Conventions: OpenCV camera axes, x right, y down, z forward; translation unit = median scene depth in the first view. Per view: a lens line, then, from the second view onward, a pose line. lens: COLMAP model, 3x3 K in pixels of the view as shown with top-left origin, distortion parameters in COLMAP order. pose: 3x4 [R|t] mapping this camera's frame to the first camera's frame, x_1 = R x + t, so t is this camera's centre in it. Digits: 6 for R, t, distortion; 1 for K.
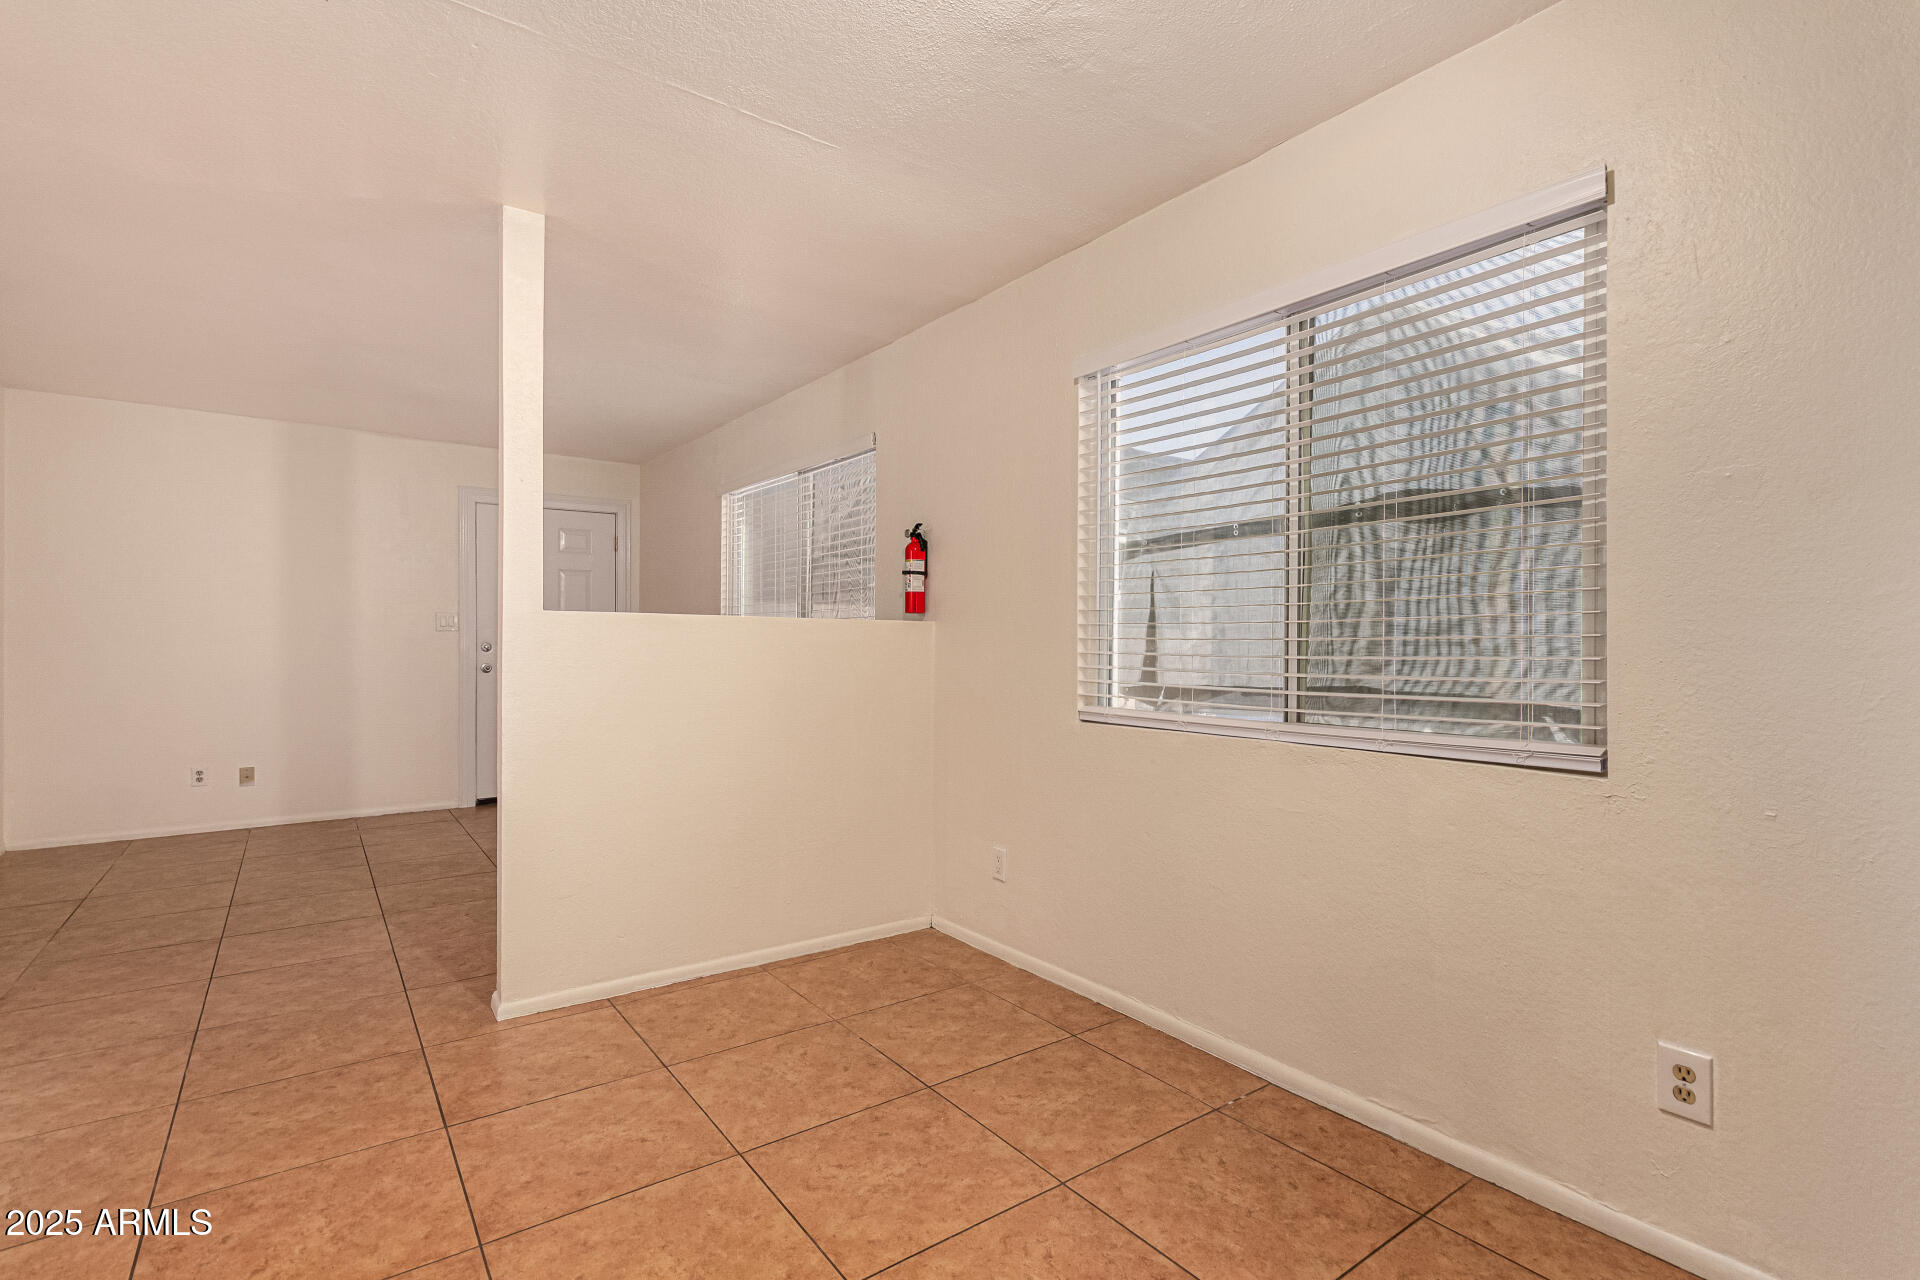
lens RADIAL K [[894.4, 0, 957.9], [0, 894.4, 644.1], [0, 0, 1]] dist [0.000964, -0.000894]
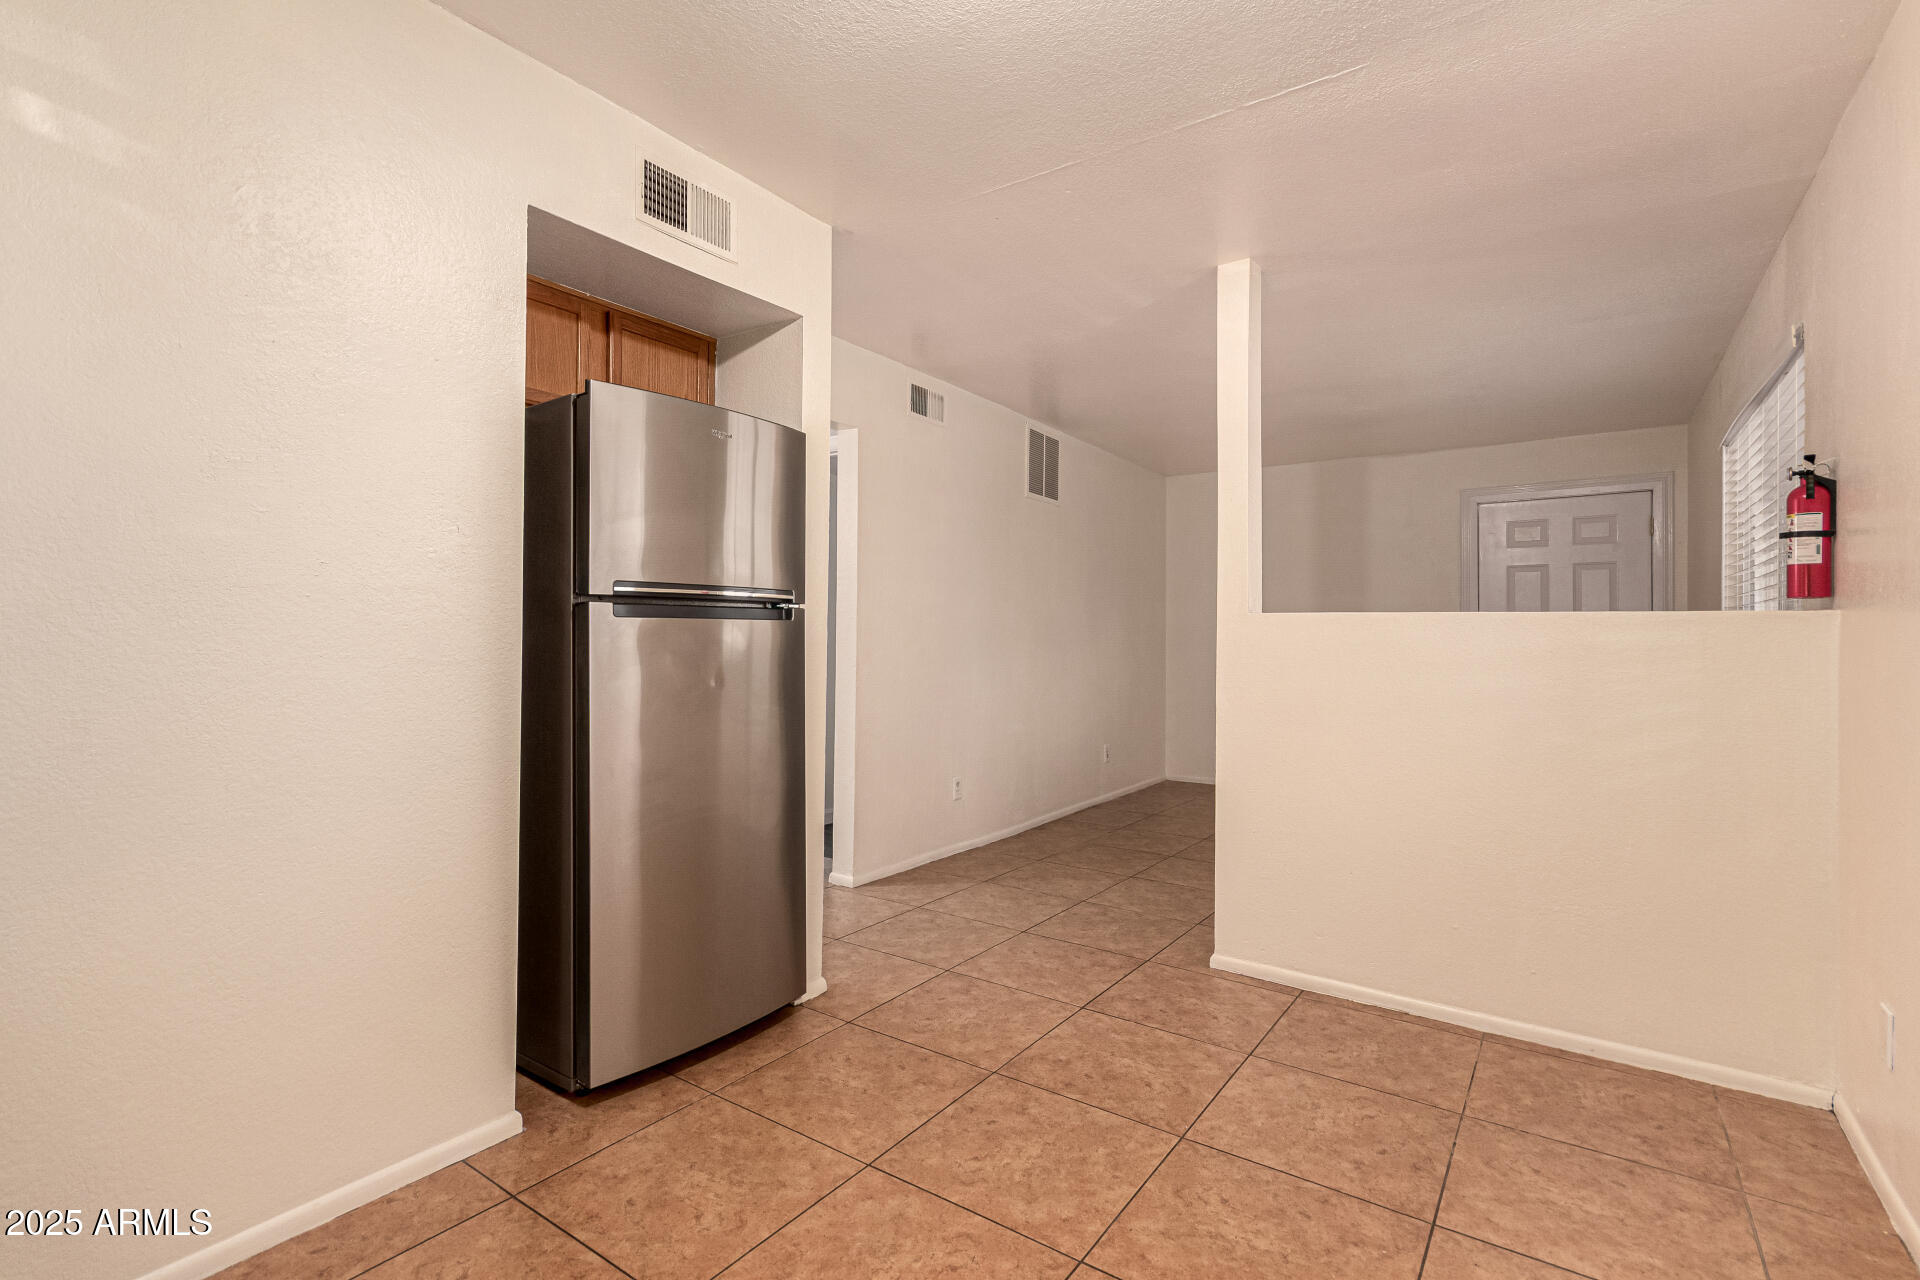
lens RADIAL K [[894.4, 0, 953.3], [0, 894.4, 634.7], [0, 0, 1]] dist [0.000964, -0.000894]
pose [[0.308552, -0.005587, -0.951191, 0.457659], [-0.008762, 0.999924, -0.008715, 0.002223], [0.951167, 0.011023, 0.308479, 0.296917]]
